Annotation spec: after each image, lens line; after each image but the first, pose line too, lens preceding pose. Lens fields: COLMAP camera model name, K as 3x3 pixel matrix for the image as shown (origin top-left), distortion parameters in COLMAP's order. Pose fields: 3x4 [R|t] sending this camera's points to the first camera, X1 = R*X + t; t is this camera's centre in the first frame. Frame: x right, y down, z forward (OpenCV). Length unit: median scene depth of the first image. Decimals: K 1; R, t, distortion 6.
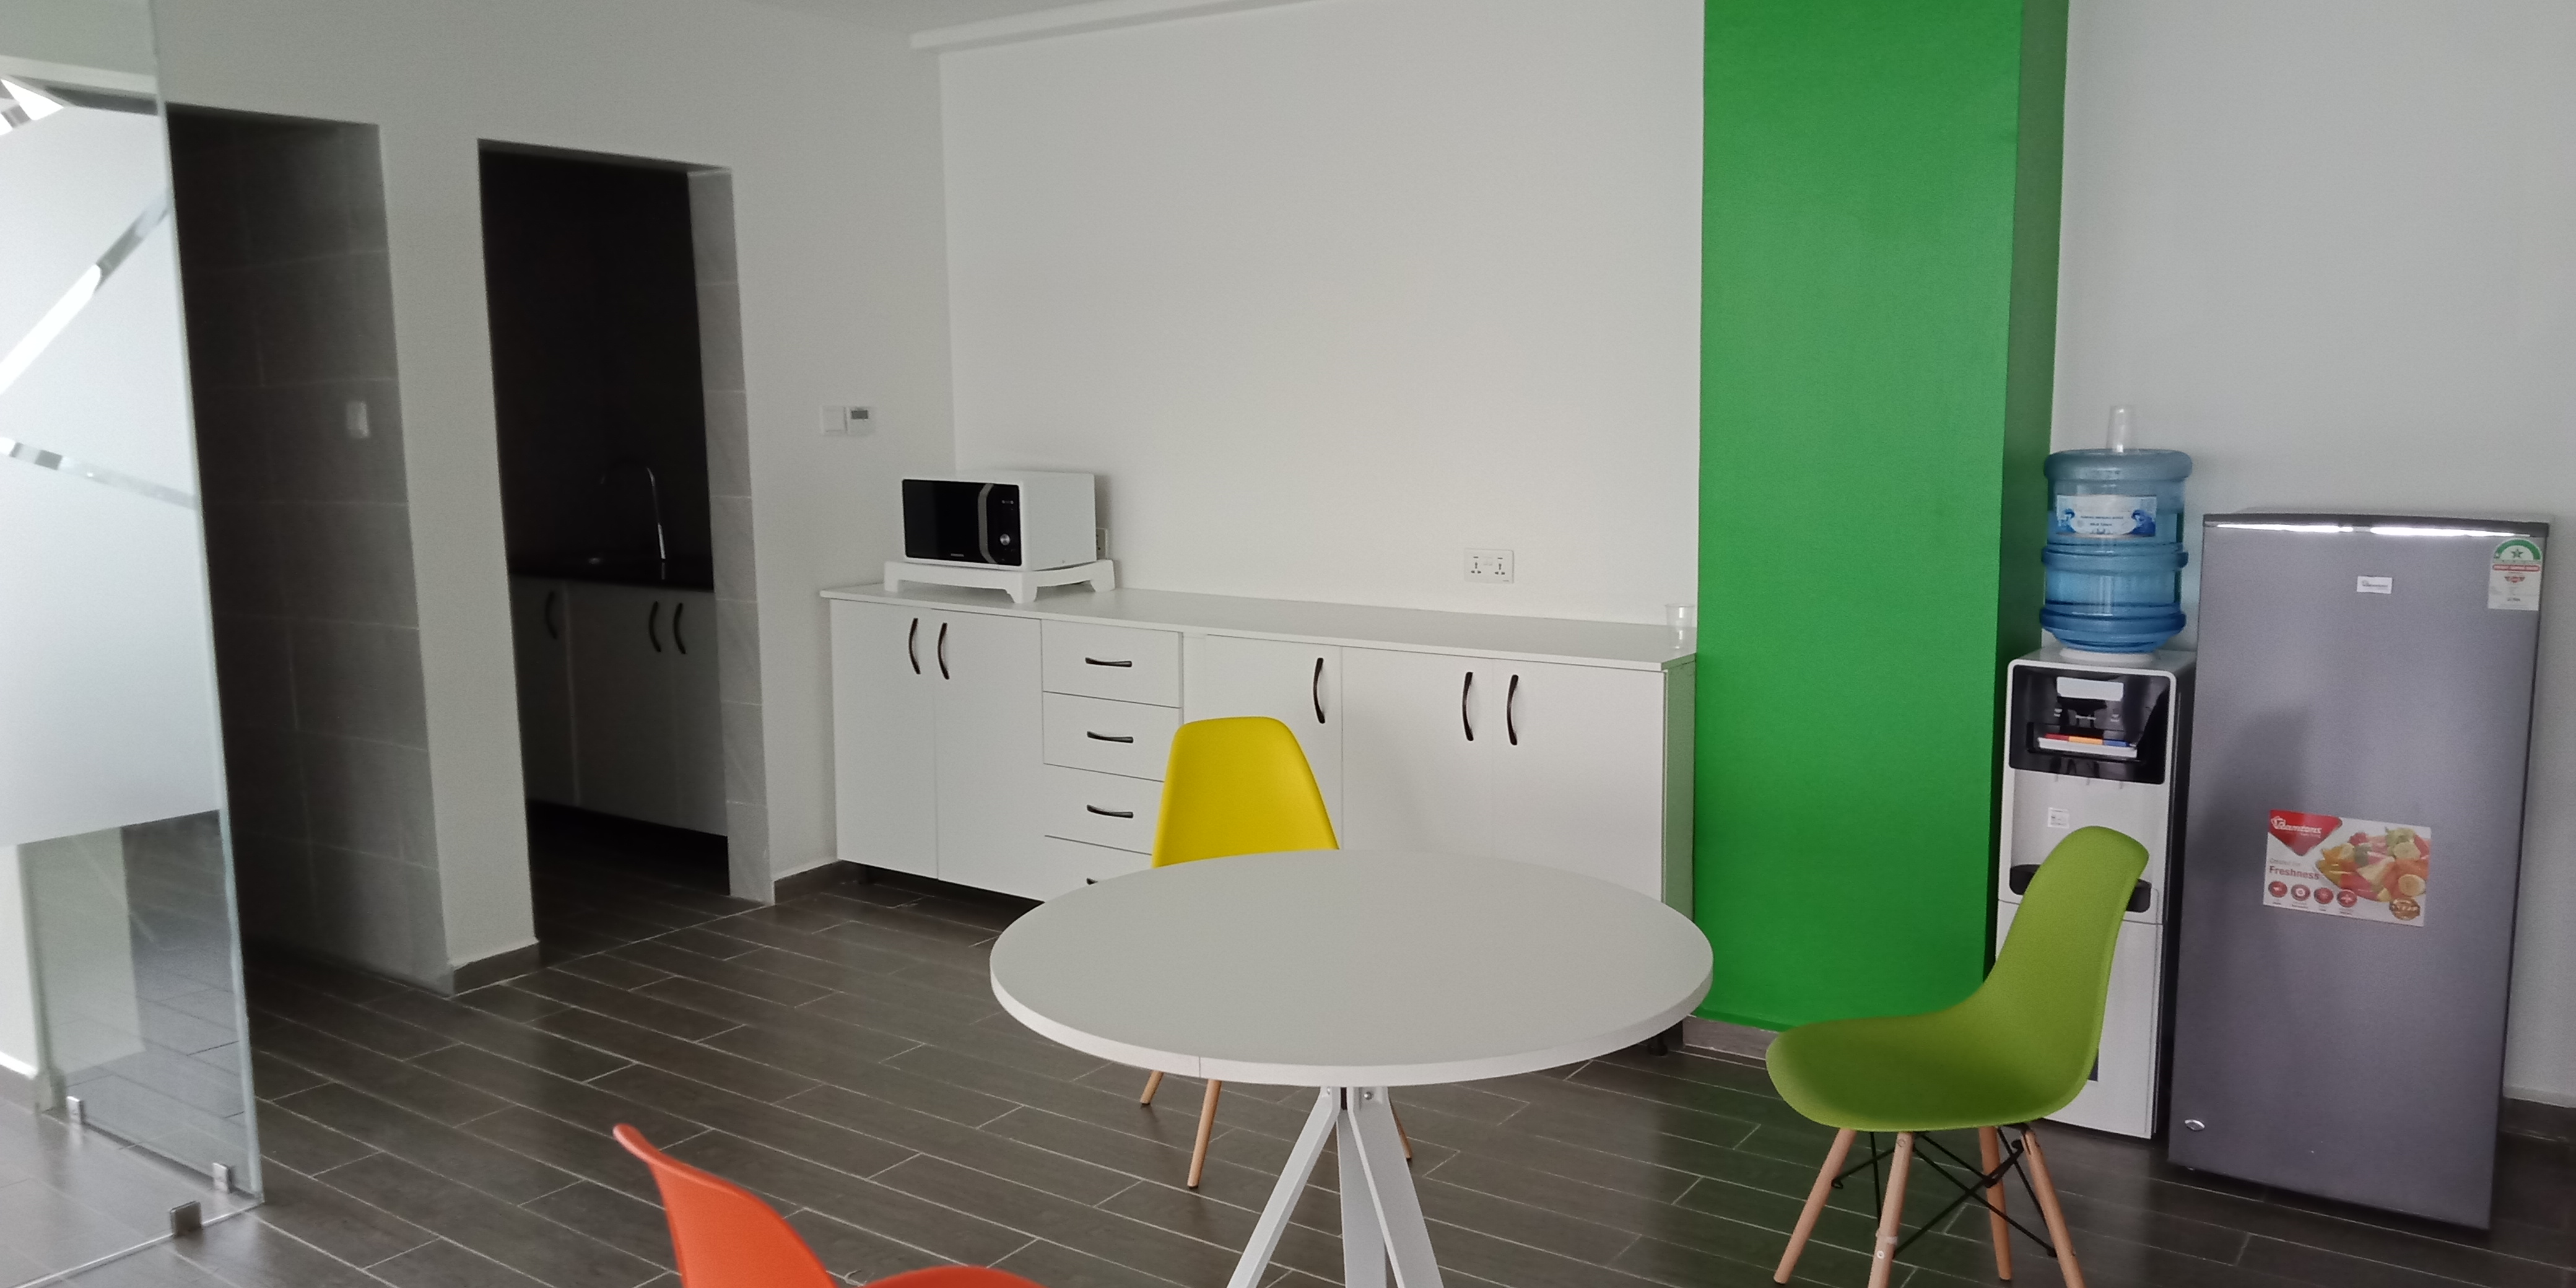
lens RADIAL K [[1883.9, 0, 1293.4], [0, 1883.9, 644.7], [0, 0, 1]] dist [0.046045, -0.051905]
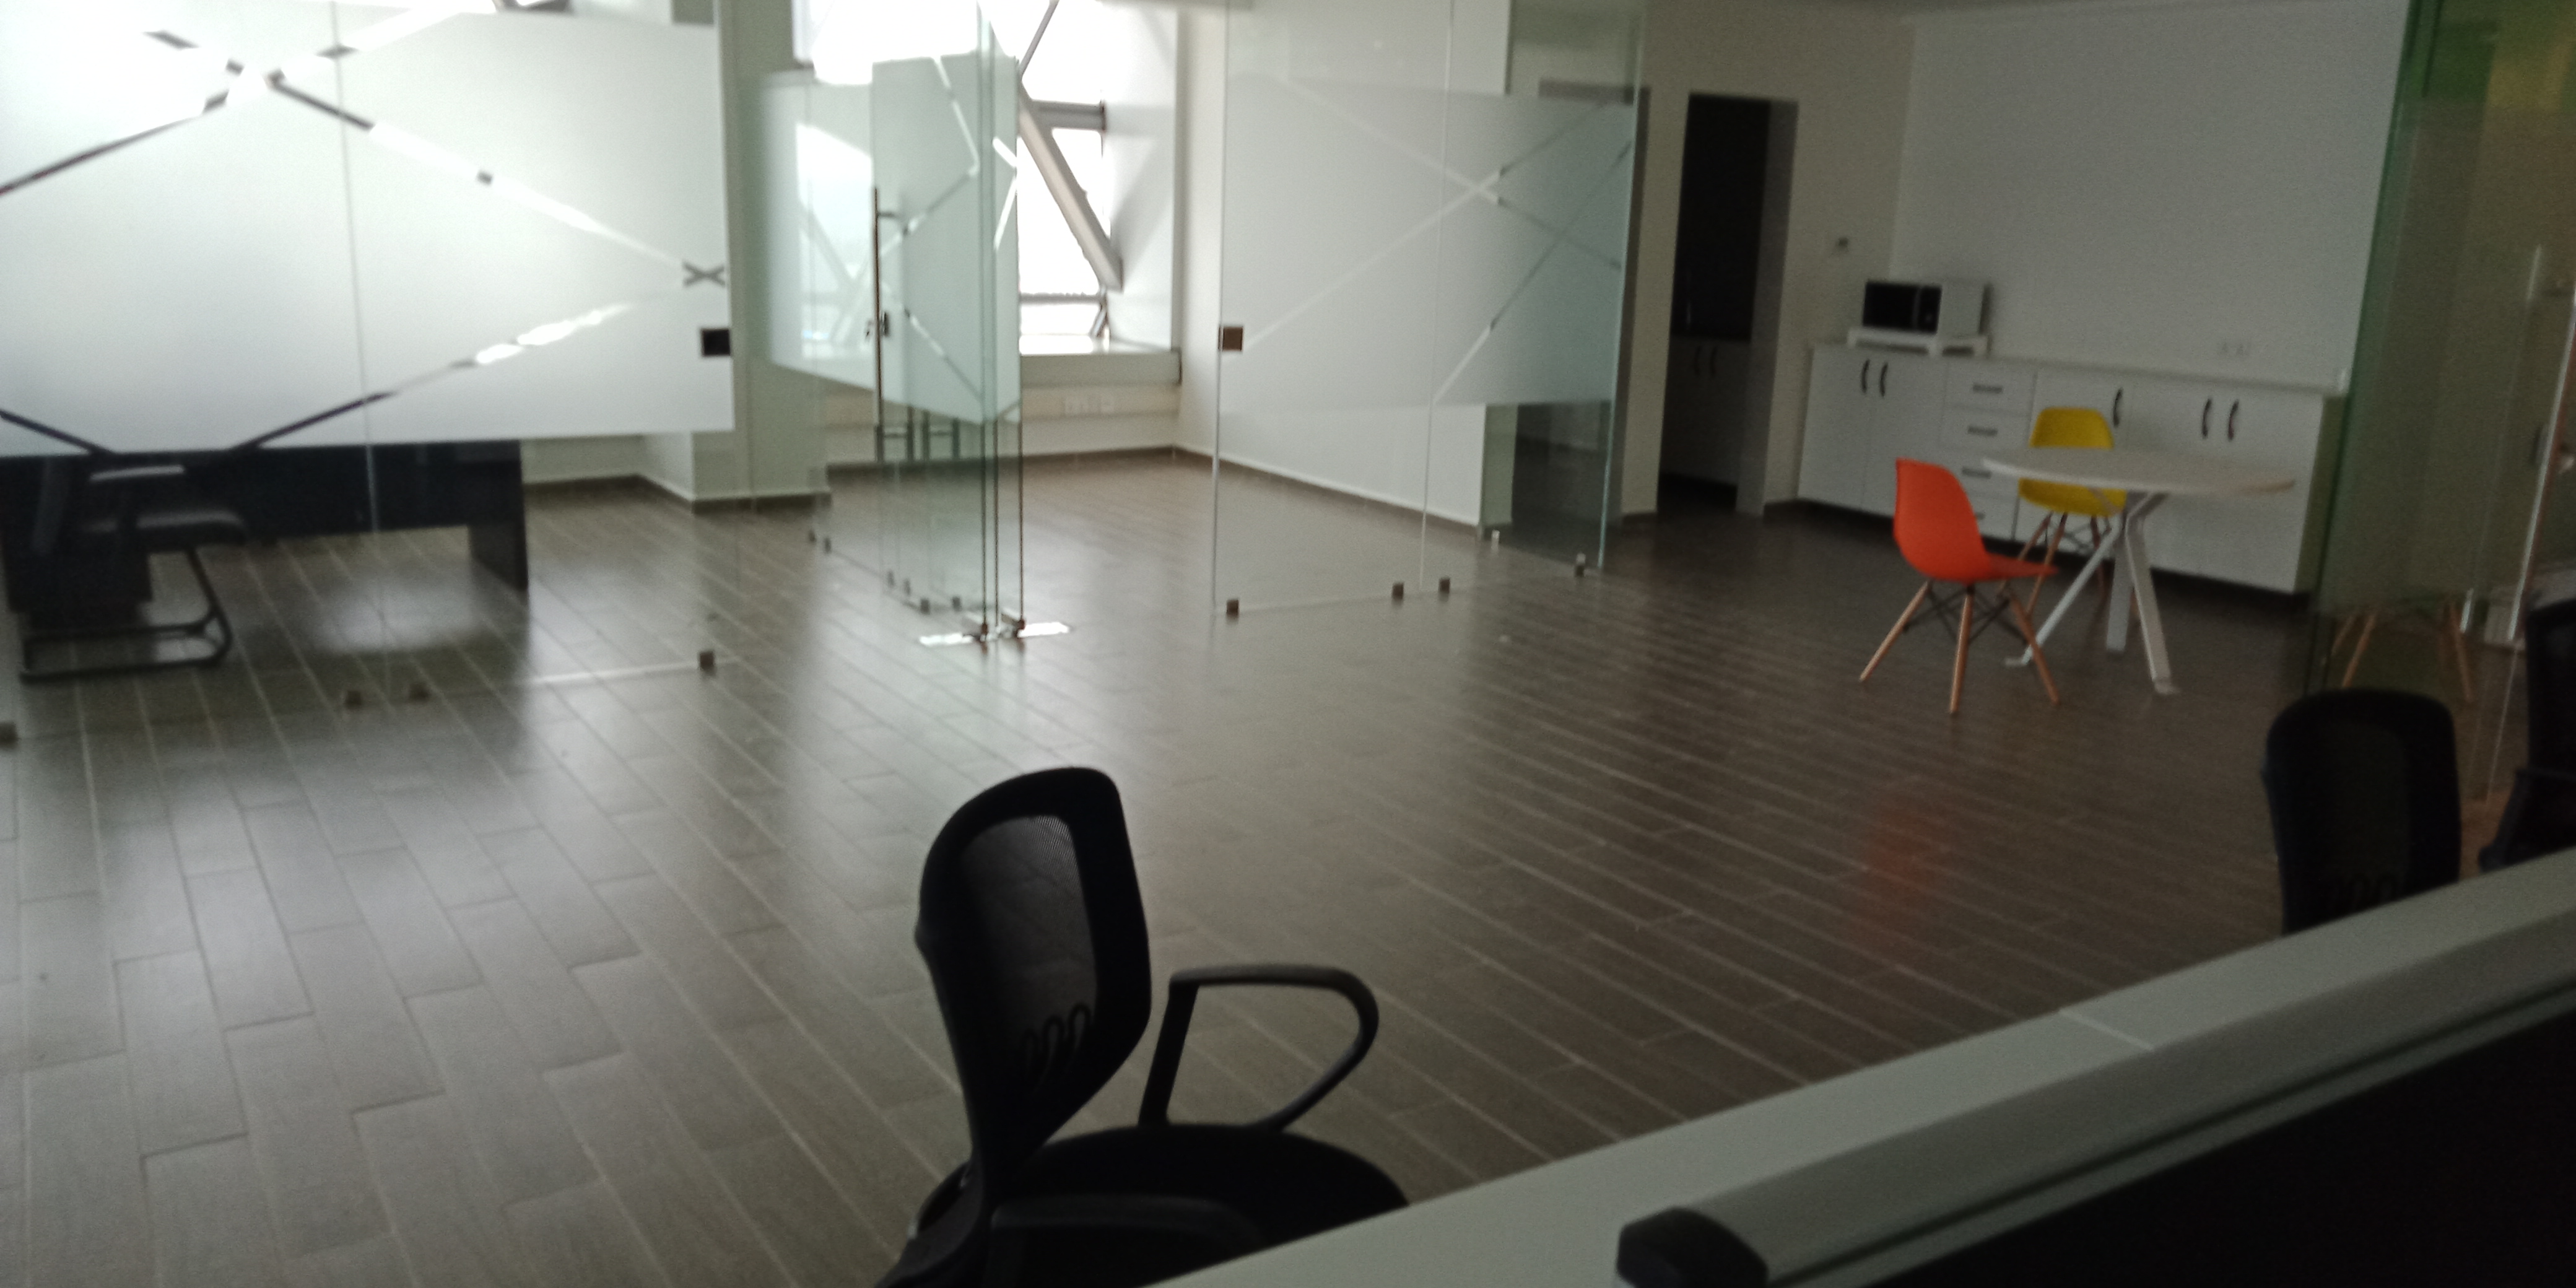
lens RADIAL K [[1883.9, 0, 1261.8], [0, 1883.9, 642.1], [0, 0, 1]] dist [0.046045, -0.051905]
pose [[0.922554, 0.126180, -0.364654, -0.059934], [-0.092616, 0.989807, 0.108186, 0.148072], [0.374588, -0.066034, 0.924837, -1.199166]]
